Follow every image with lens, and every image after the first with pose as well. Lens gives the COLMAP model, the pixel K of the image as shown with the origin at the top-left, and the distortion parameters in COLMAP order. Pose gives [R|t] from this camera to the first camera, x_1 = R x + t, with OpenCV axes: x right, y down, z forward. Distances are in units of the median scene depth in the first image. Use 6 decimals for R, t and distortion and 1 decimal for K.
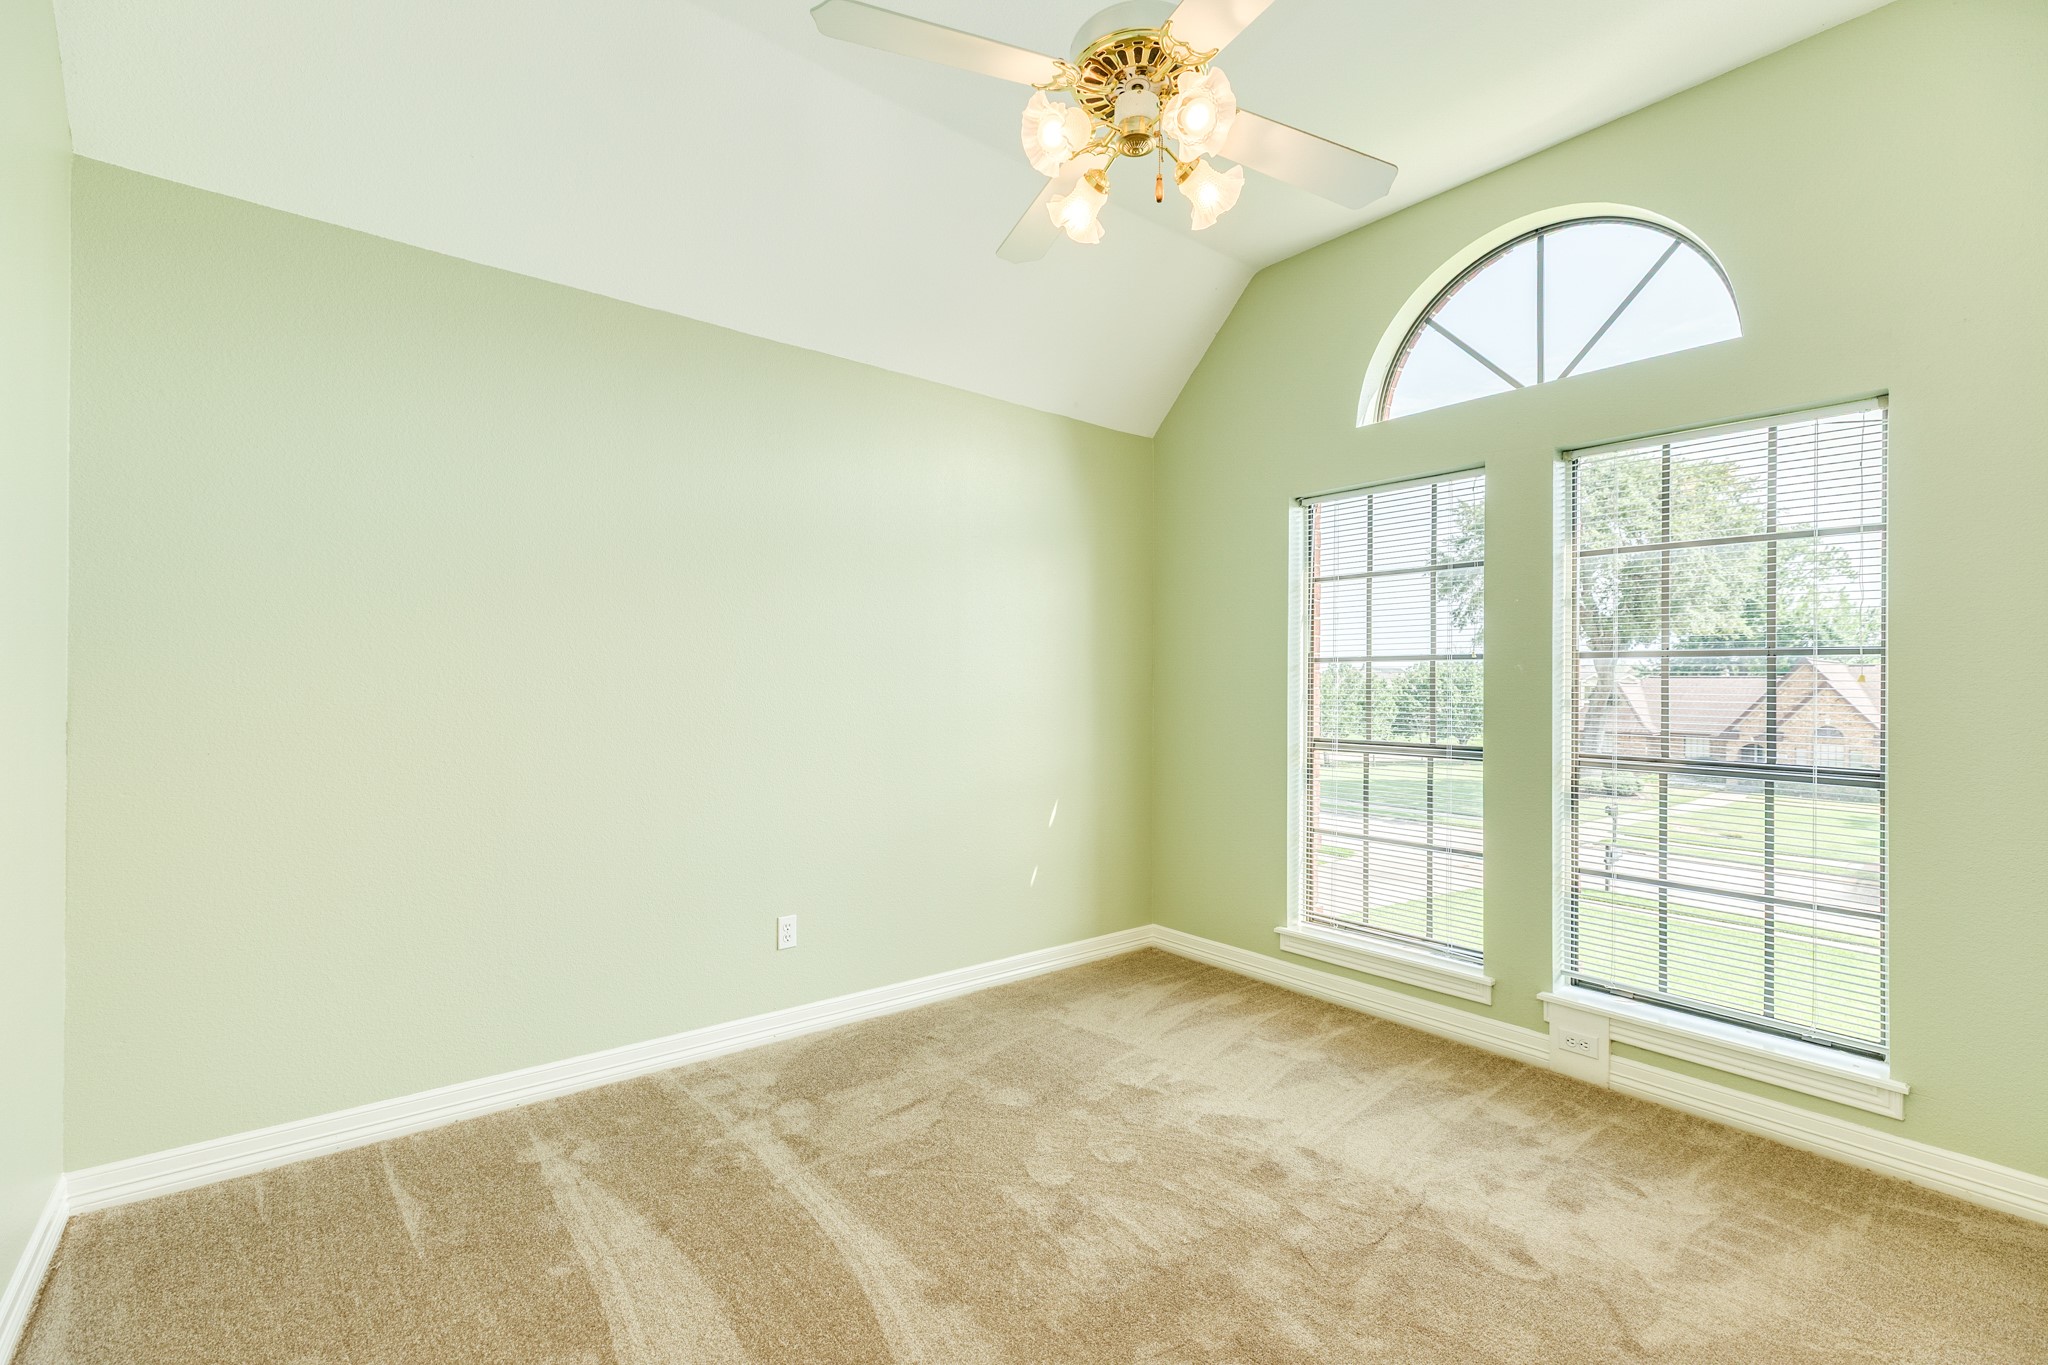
lens RADIAL K [[1027.4, 0, 1024.0], [0, 1027.4, 682.5], [0, 0, 1]] dist [0.002147, -0.000387]
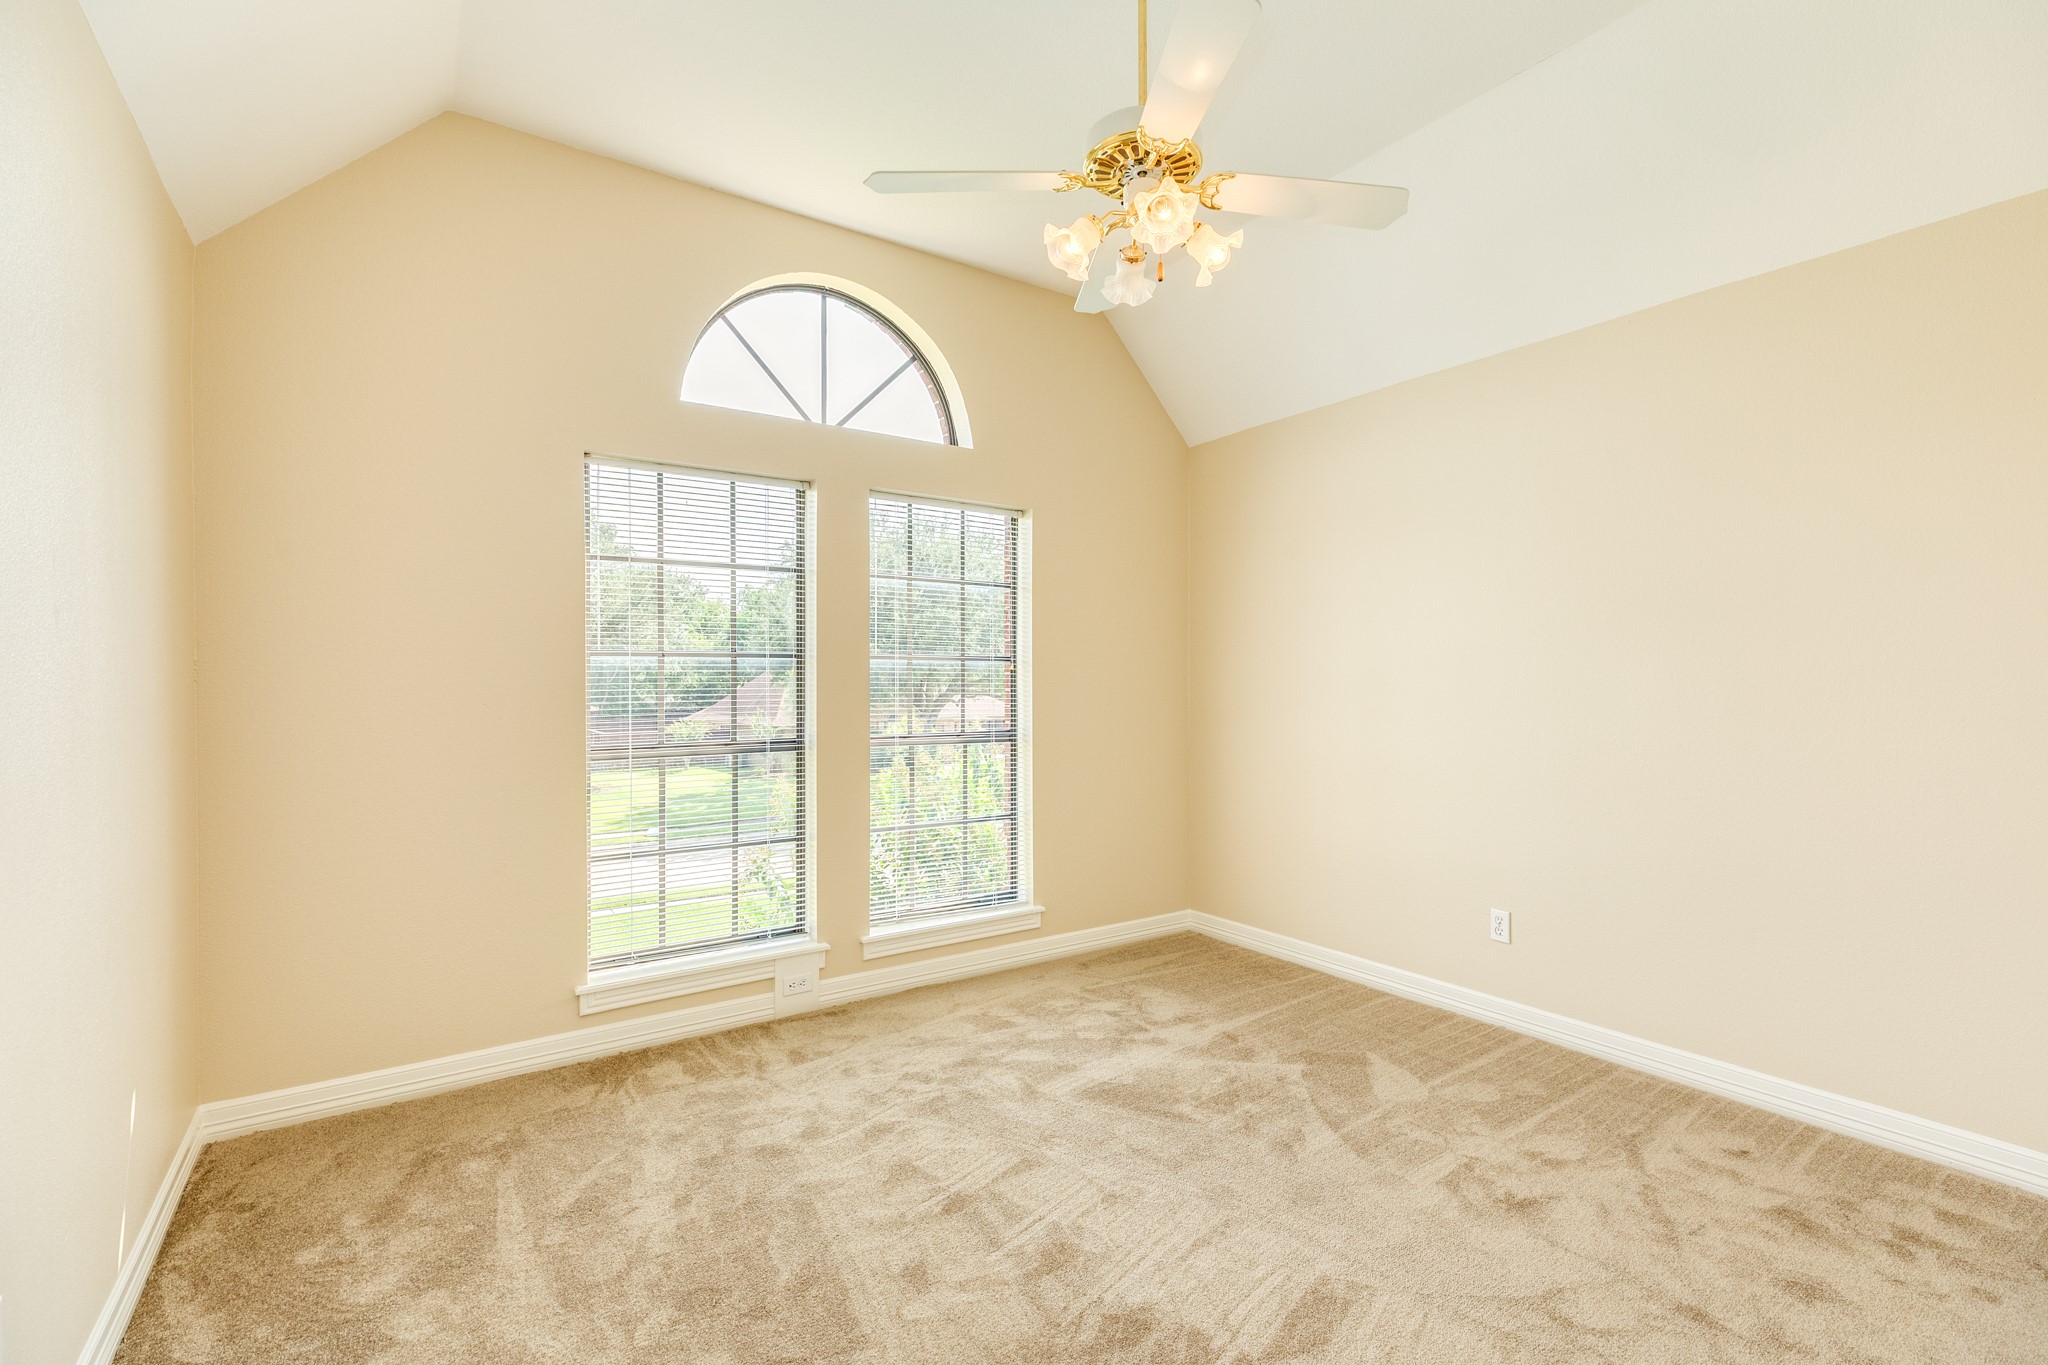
lens RADIAL K [[909.1, 0, 1024.0], [0, 909.1, 682.5], [0, 0, 1]] dist [0.002140, -0.000048]
pose [[0.004398, 0.001798, 0.999989, -0.522093], [-0.001776, 0.999997, -0.001790, 0.004259], [-0.999989, -0.001768, 0.004402, 0.756635]]
